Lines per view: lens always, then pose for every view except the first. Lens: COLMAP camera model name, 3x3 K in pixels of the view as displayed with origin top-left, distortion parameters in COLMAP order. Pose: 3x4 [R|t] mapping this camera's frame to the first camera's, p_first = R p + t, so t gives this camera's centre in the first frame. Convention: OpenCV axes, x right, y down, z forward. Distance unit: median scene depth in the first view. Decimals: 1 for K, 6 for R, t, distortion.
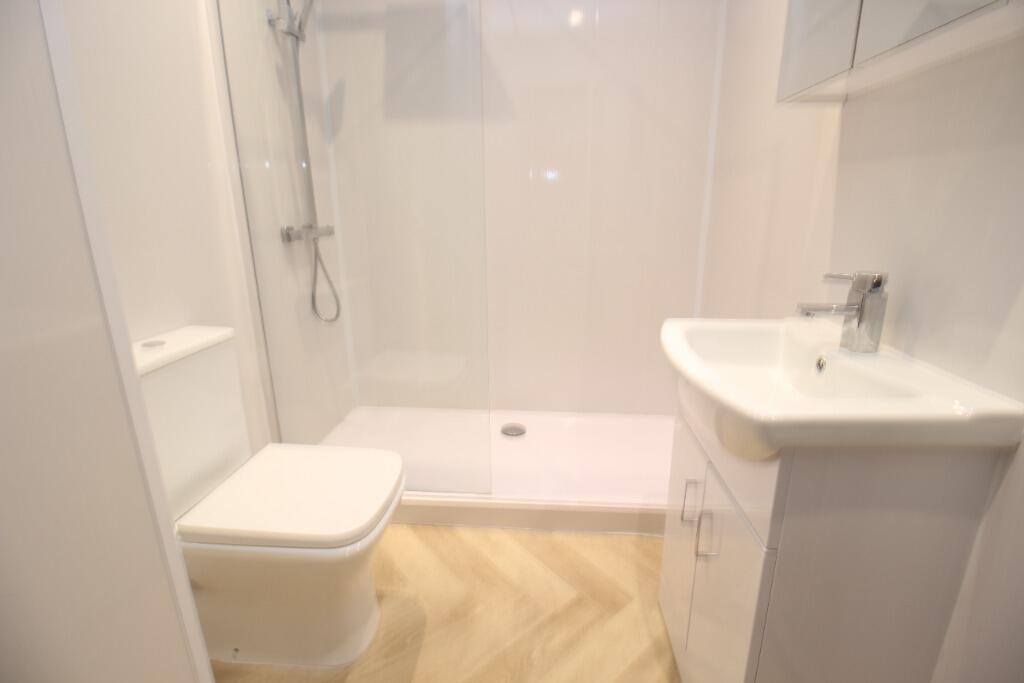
lens RADIAL K [[469.8, 0, 516.7], [0, 469.8, 328.5], [0, 0, 1]] dist [0.000399, -0.015117]
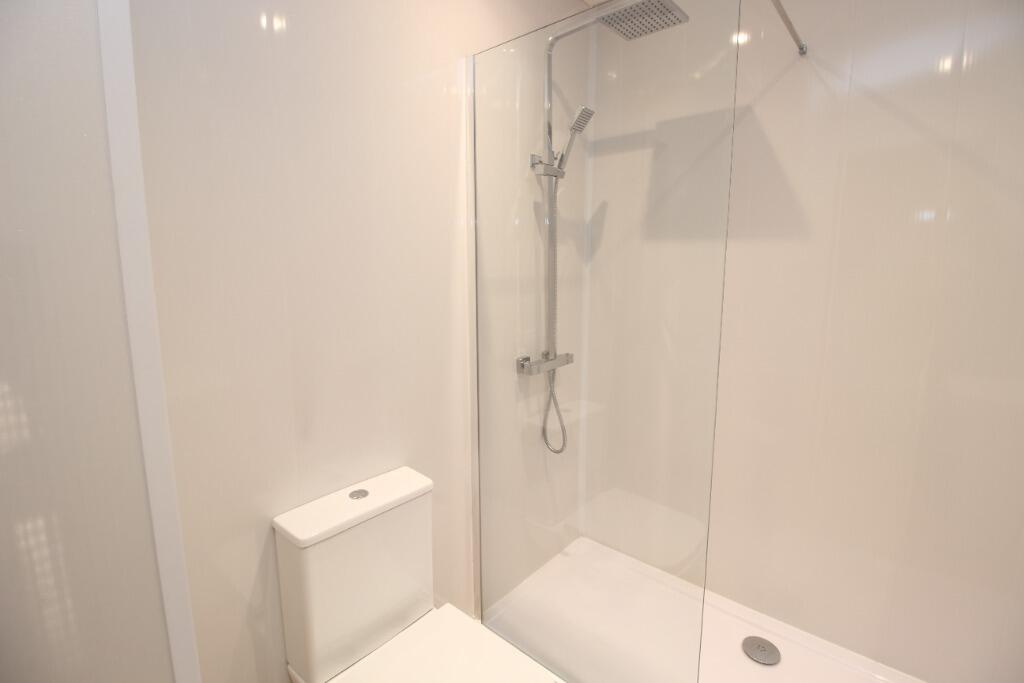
lens RADIAL K [[476.2, 0, 510.3], [0, 476.2, 335.5], [0, 0, 1]] dist [-0.010334, -0.000013]
pose [[0.811793, 0.080851, -0.578321, 0.073867], [-0.146860, 0.986804, -0.068189, -0.190938], [0.565177, 0.140287, 0.812954, 0.150486]]
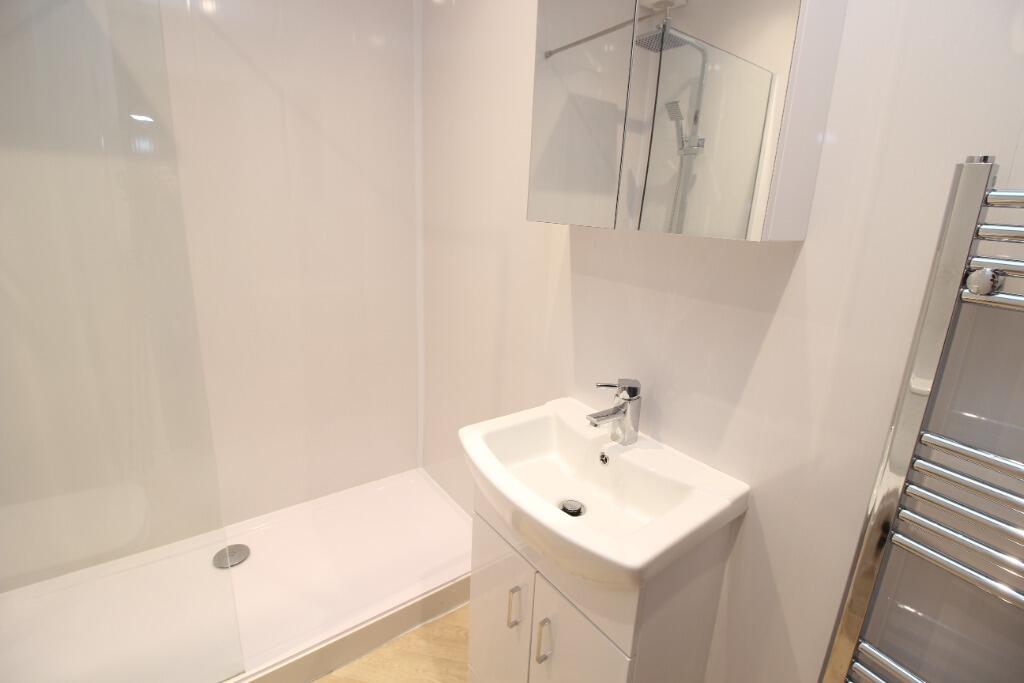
lens RADIAL K [[476.2, 0, 510.3], [0, 476.2, 335.5], [0, 0, 1]] dist [-0.010334, -0.000013]
pose [[0.761029, -0.134672, 0.634585, -0.131368], [0.124631, 0.990344, 0.060707, -0.171744], [-0.636633, 0.032889, 0.770465, 0.109753]]
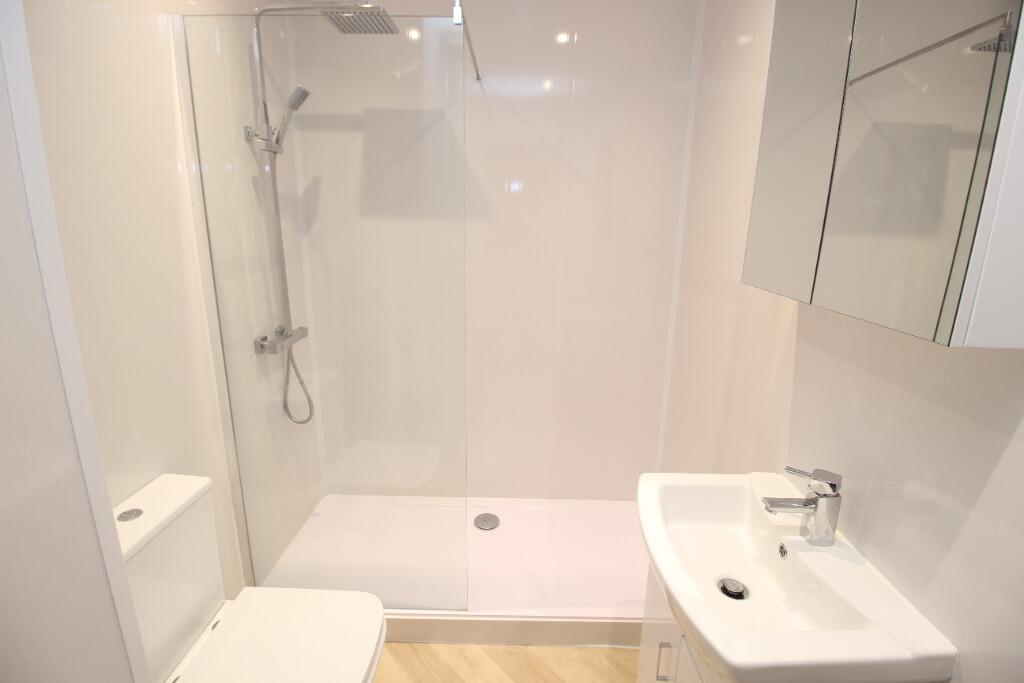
lens RADIAL K [[472.0, 0, 512.4], [0, 472.0, 330.2], [0, 0, 1]] dist [-0.025496, 0.000066]
pose [[0.998092, 0.003805, 0.061623, -0.019719], [-0.001766, 0.999450, -0.033102, -0.201153], [-0.061715, 0.032930, 0.997550, -0.020936]]
